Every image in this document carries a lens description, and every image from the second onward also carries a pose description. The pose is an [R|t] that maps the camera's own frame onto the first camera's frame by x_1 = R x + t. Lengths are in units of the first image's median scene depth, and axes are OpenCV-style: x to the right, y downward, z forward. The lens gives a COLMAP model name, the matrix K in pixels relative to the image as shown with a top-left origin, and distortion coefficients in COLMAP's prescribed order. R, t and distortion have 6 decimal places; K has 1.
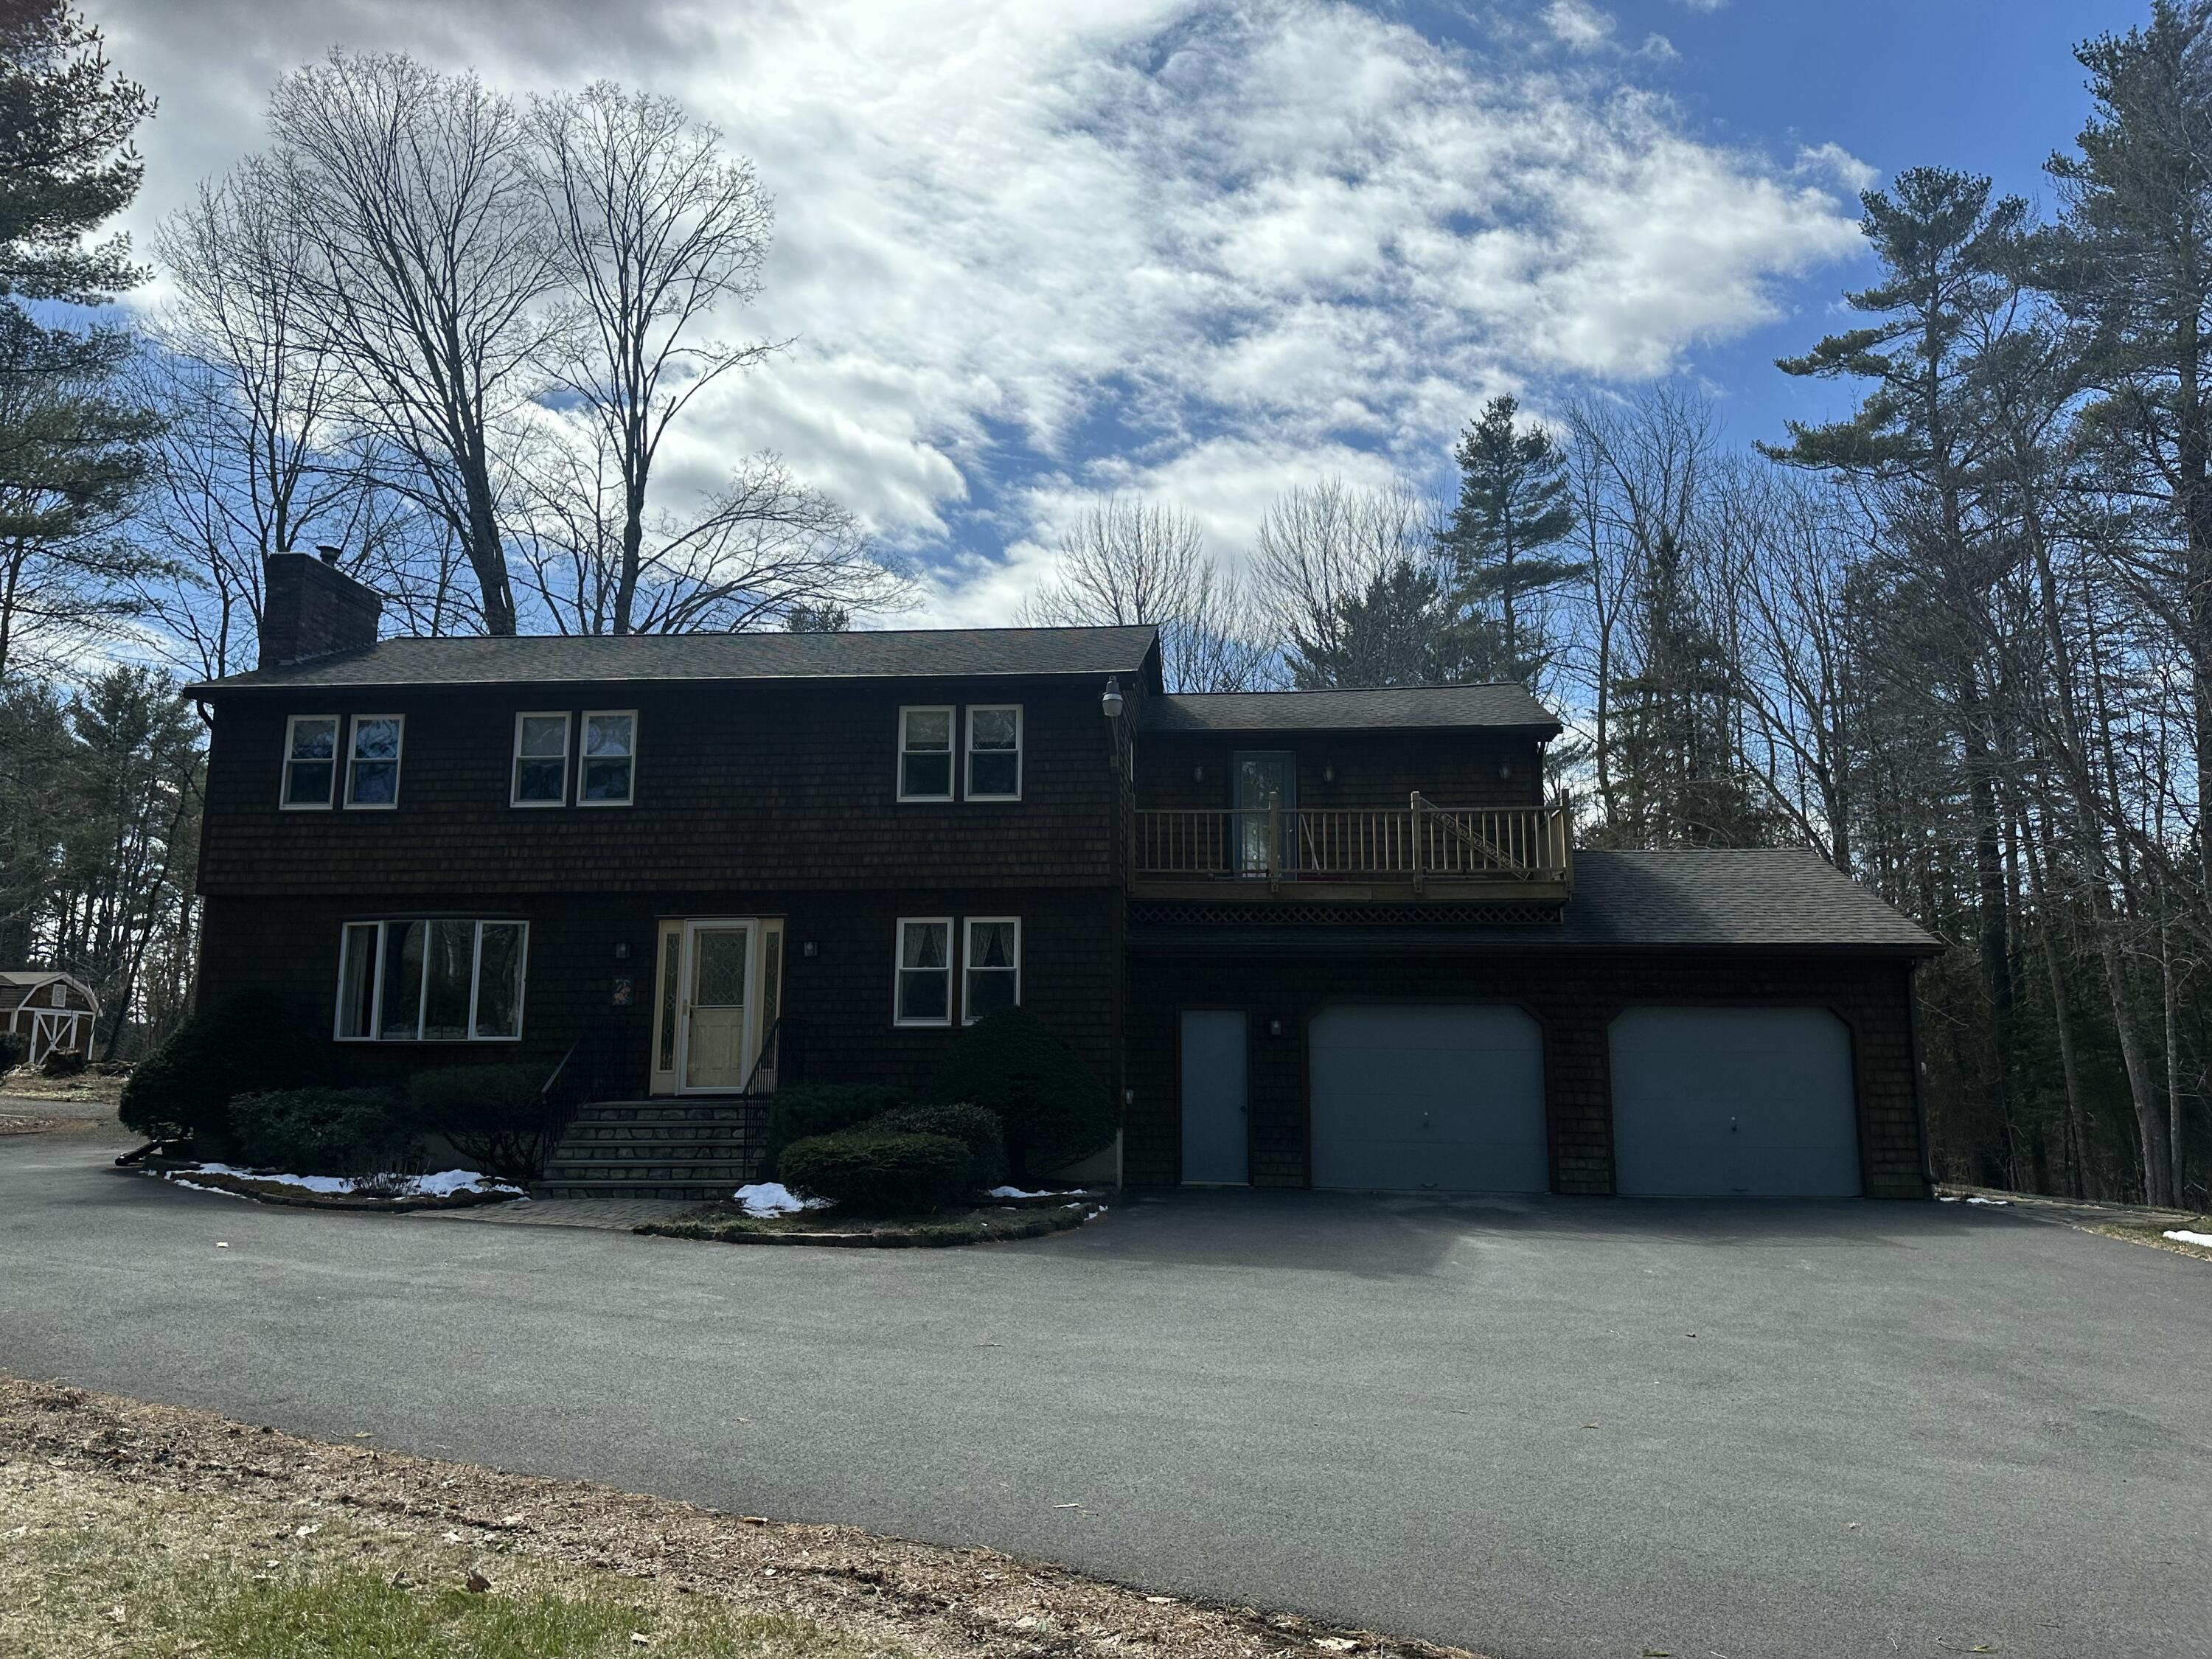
lens RADIAL K [[1537.5, 0, 1106.0], [0, 1537.5, 829.5], [0, 0, 1]] dist [0.109253, -0.156396]
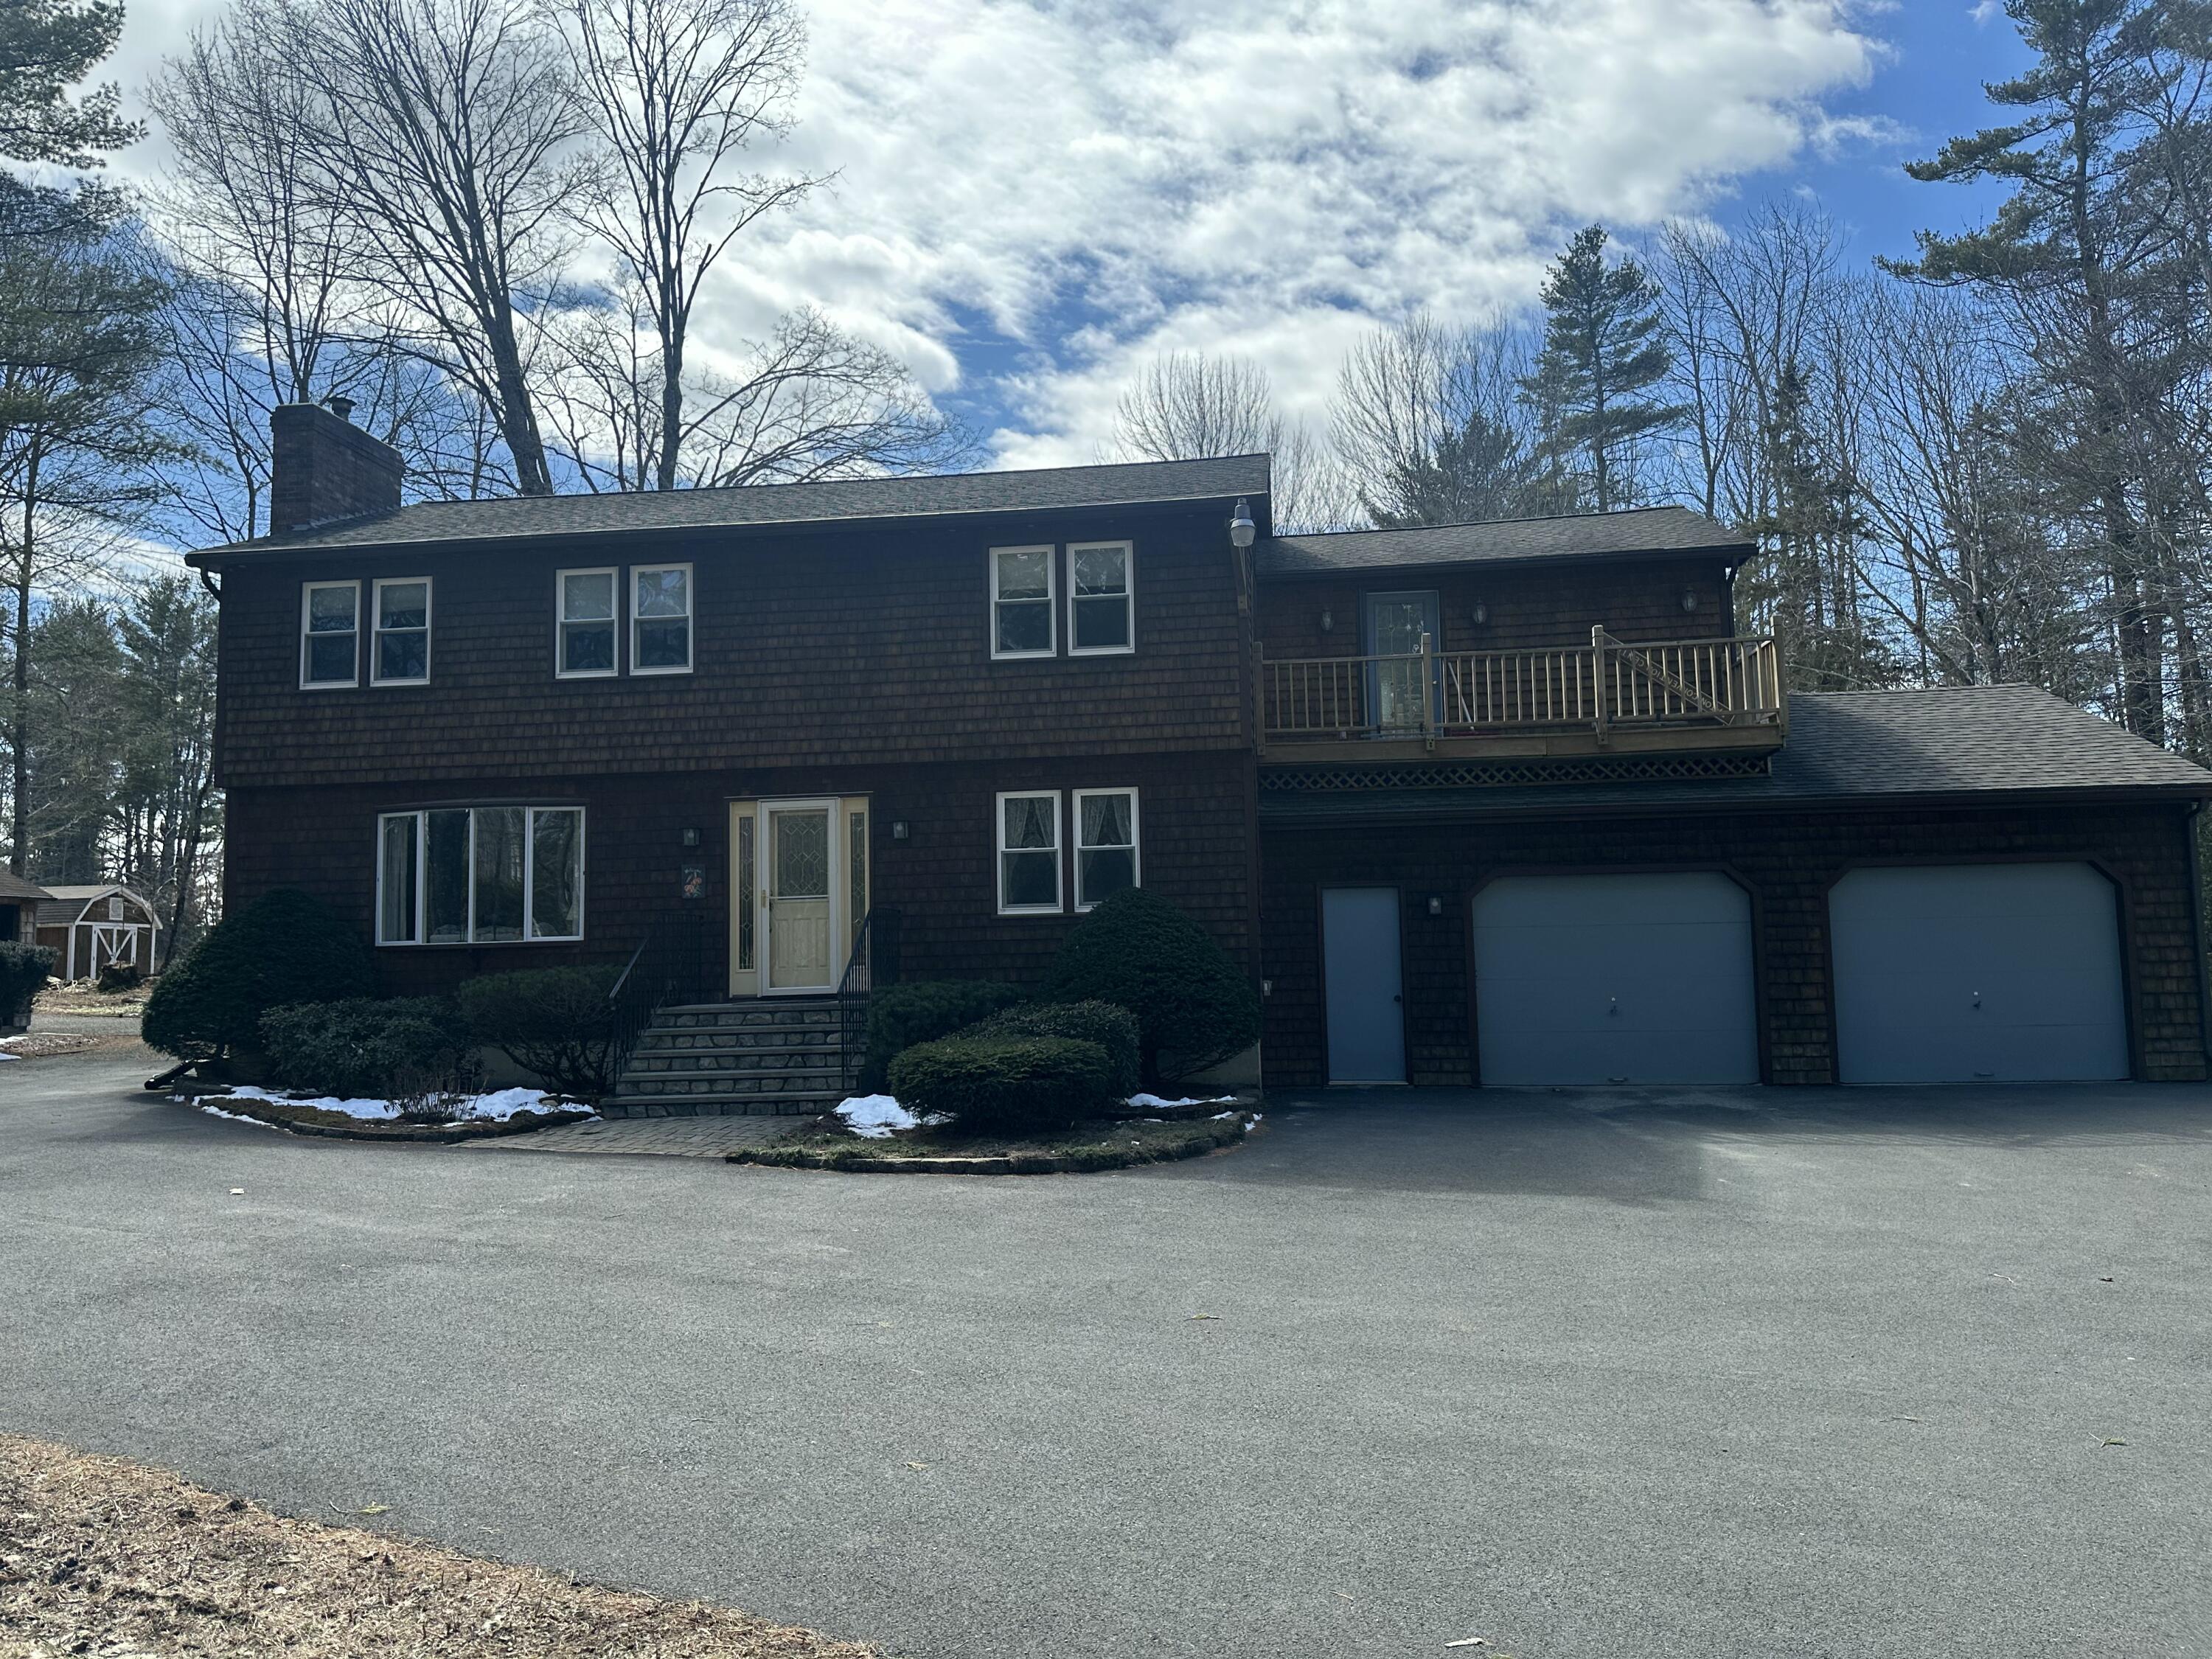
lens RADIAL K [[1543.5, 0, 1106.0], [0, 1543.5, 829.5], [0, 0, 1]] dist [0.101001, -0.128080]
pose [[0.999006, -0.028400, -0.034346, -0.043014], [0.030770, 0.997032, 0.070570, 0.017985], [0.032240, -0.071557, 0.996915, 0.121370]]
